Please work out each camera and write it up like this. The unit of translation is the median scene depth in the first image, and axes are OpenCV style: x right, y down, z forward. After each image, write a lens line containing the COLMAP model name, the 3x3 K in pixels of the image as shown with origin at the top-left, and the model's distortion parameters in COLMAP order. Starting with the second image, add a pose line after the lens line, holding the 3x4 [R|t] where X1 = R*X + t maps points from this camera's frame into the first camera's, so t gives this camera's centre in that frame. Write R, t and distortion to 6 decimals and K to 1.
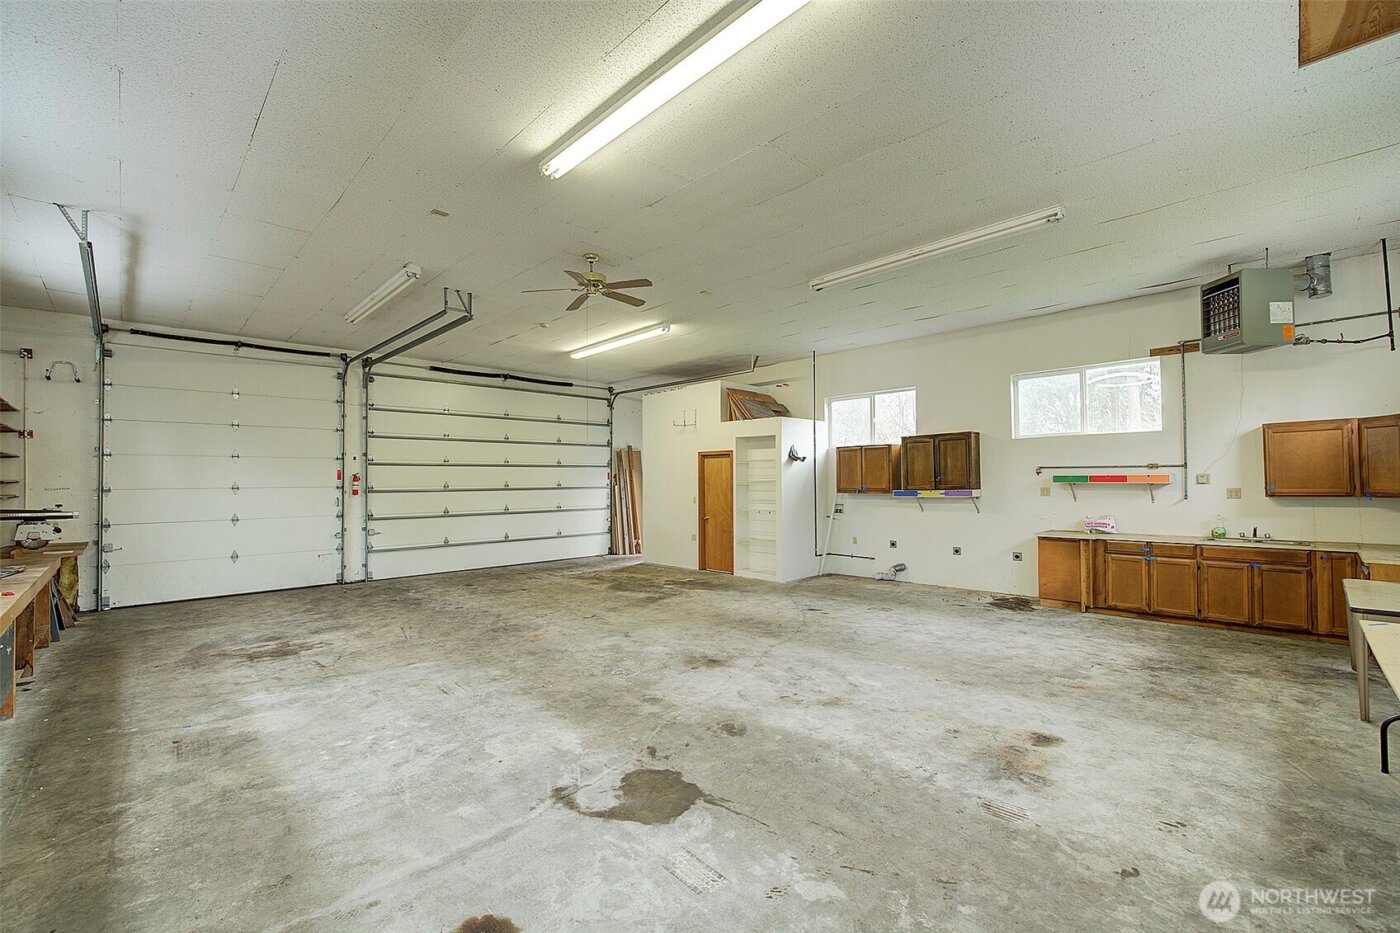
lens RADIAL K [[601.9, 0, 705.2], [0, 601.9, 472.0], [0, 0, 1]] dist [-0.014714, 0.000066]
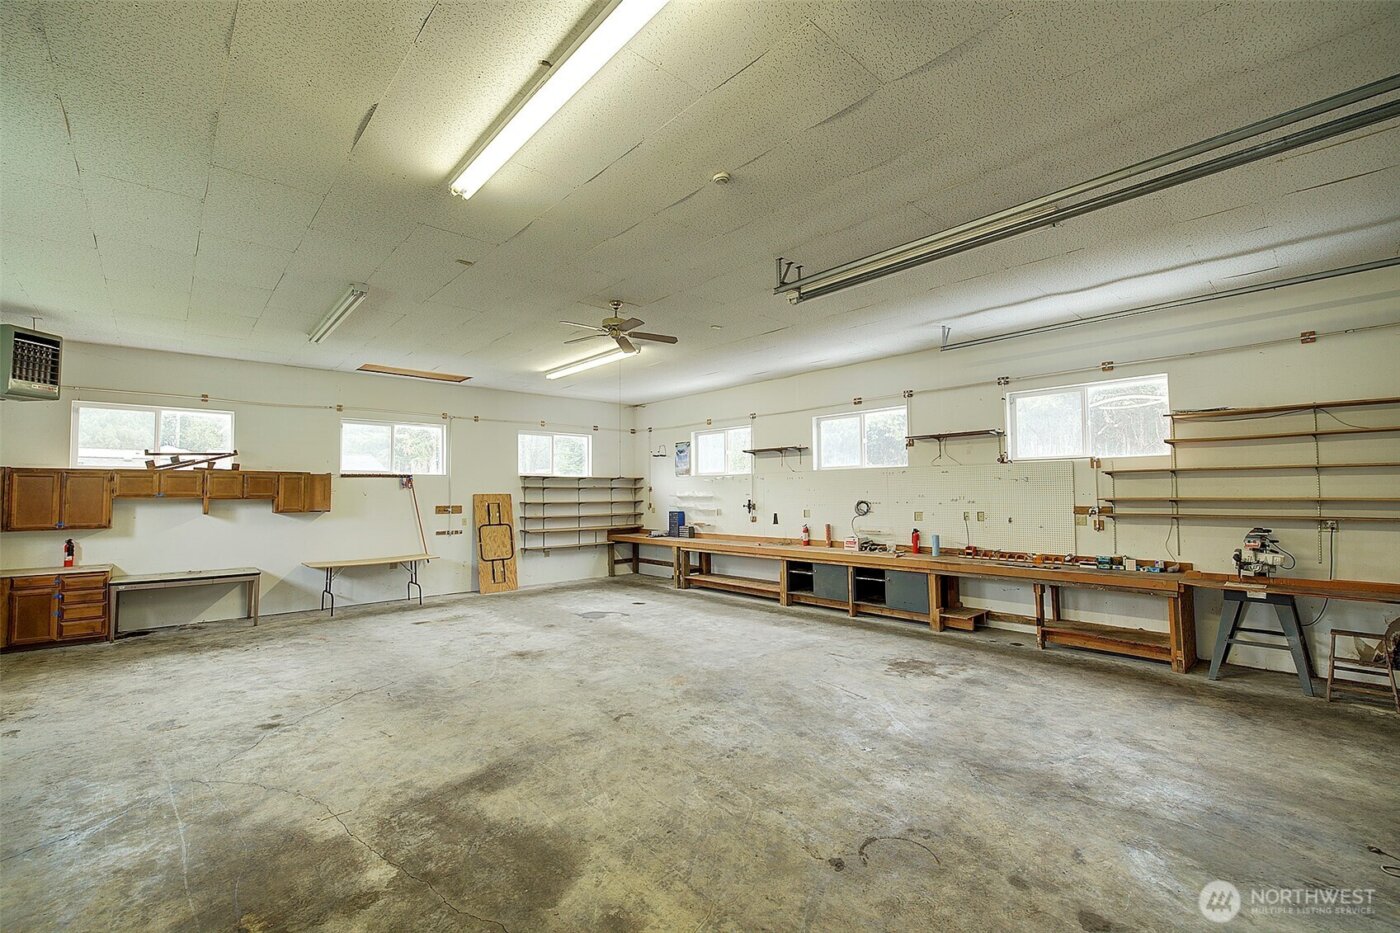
lens RADIAL K [[601.9, 0, 695.0], [0, 601.9, 469.3], [0, 0, 1]] dist [-0.014714, 0.000066]
pose [[-0.998746, 0.020012, 0.045894, -0.379382], [0.017370, 0.998208, -0.057258, 0.006701], [-0.046958, -0.056389, -0.997304, 2.068211]]
